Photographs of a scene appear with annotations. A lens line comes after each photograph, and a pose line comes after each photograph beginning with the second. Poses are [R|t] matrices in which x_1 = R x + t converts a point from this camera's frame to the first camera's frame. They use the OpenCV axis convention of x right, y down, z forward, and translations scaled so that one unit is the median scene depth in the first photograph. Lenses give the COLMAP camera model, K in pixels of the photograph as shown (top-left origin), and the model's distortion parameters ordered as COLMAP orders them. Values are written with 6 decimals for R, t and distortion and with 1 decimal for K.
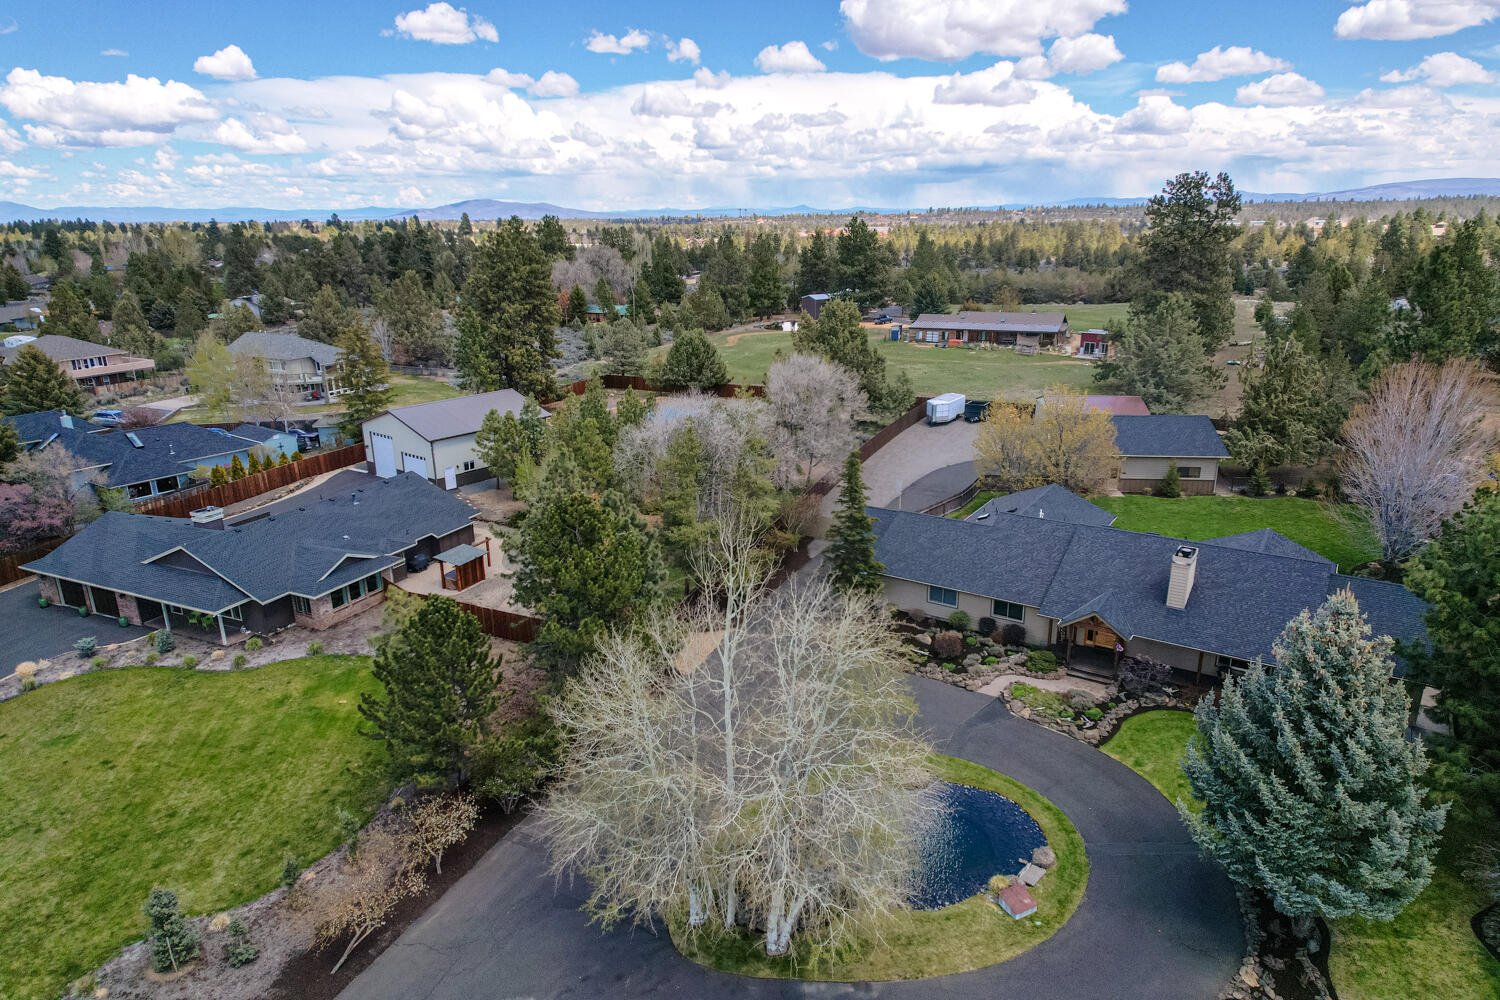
lens RADIAL K [[966.4, 0, 730.5], [0, 966.4, 496.3], [0, 0, 1]] dist [0.094419, -0.071328]
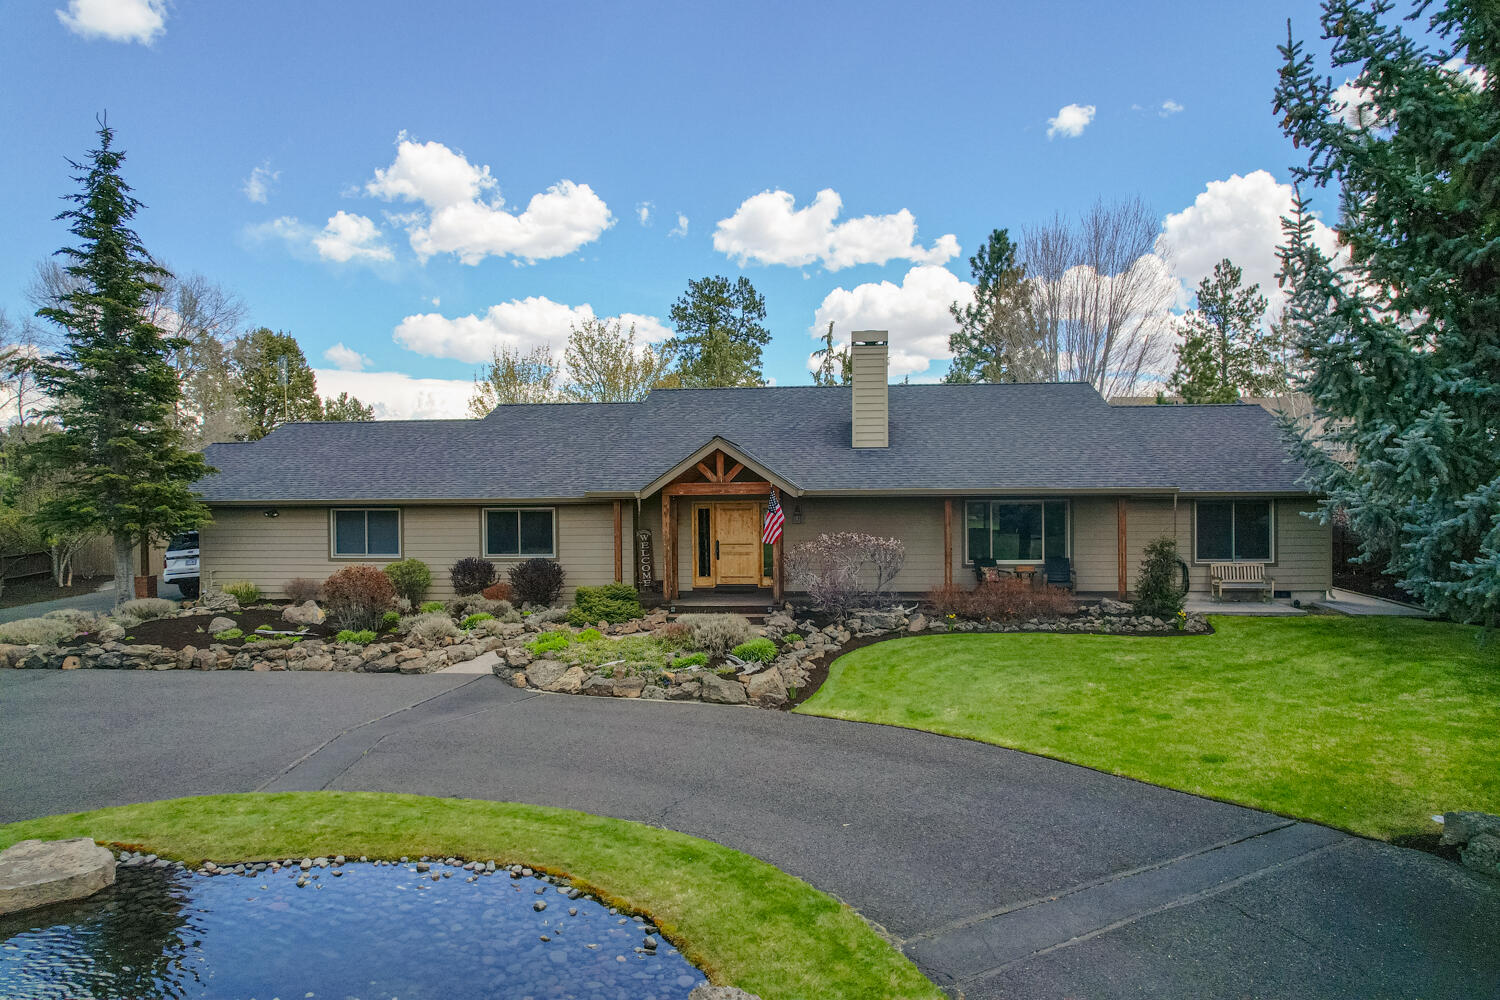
lens RADIAL K [[993.5, 0, 750.0], [0, 993.5, 500.0], [0, 0, 1]] dist [-0.032928, 0.000943]
pose [[0.888511, -0.000298, 0.458855, 0.163479], [0.127903, 0.960526, -0.247043, 0.204631], [-0.440669, 0.278190, 0.853476, 0.542930]]
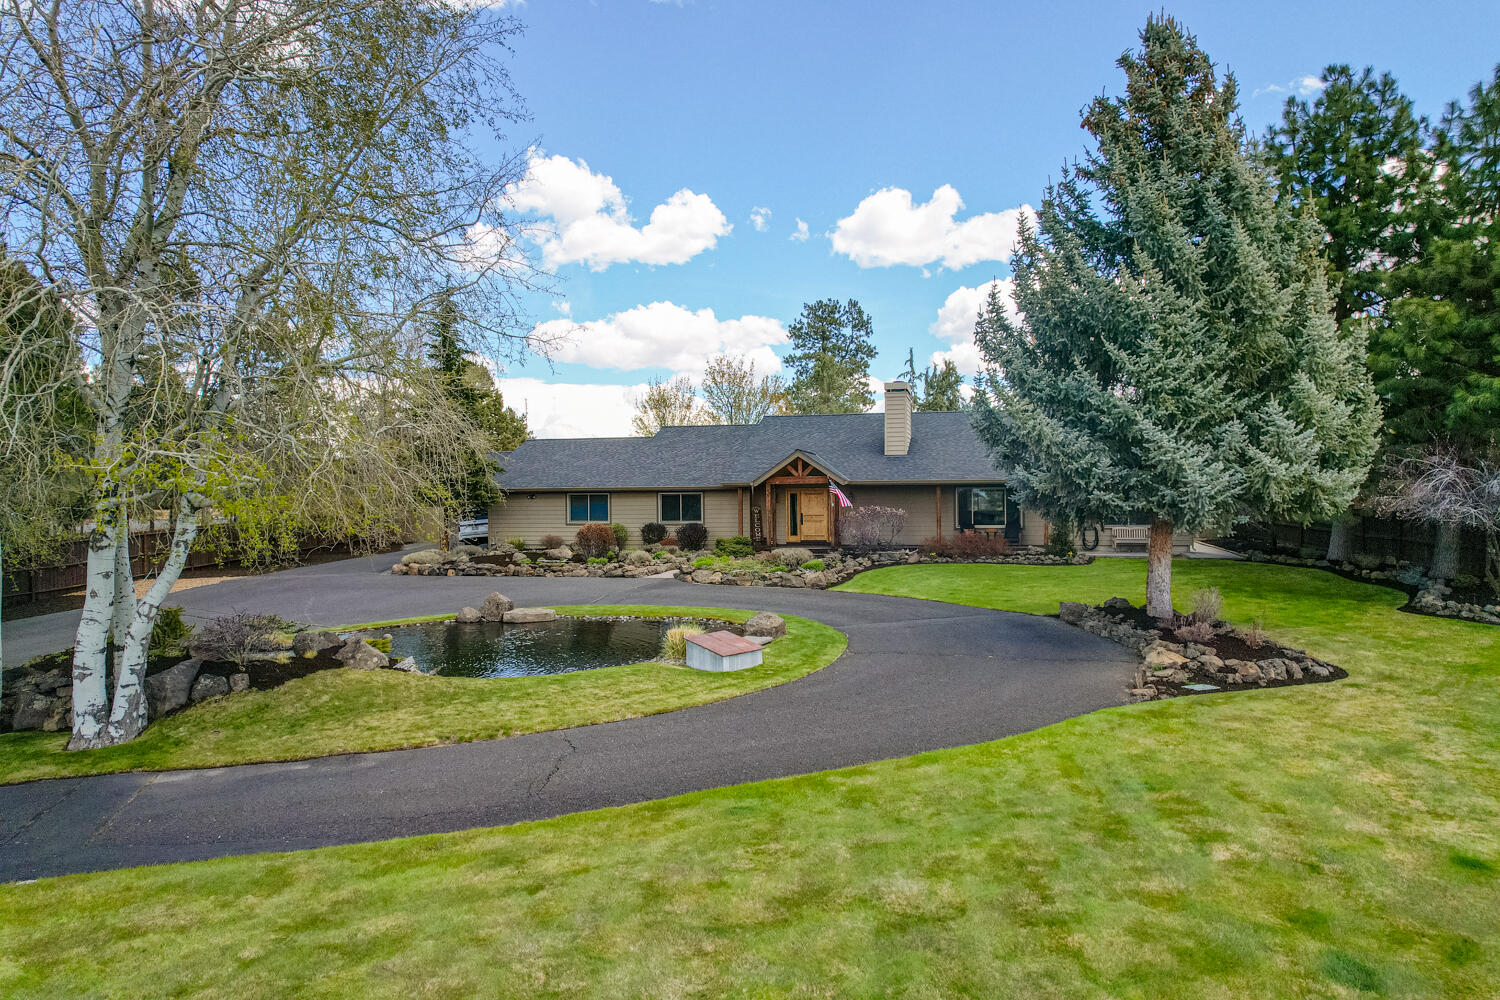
lens RADIAL K [[993.5, 0, 750.0], [0, 993.5, 500.0], [0, 0, 1]] dist [-0.032928, 0.000943]
pose [[0.938705, 0.001102, 0.344719, 0.081772], [0.095321, 0.960174, -0.262638, 0.277633], [-0.331280, 0.279399, 0.901216, 0.322721]]
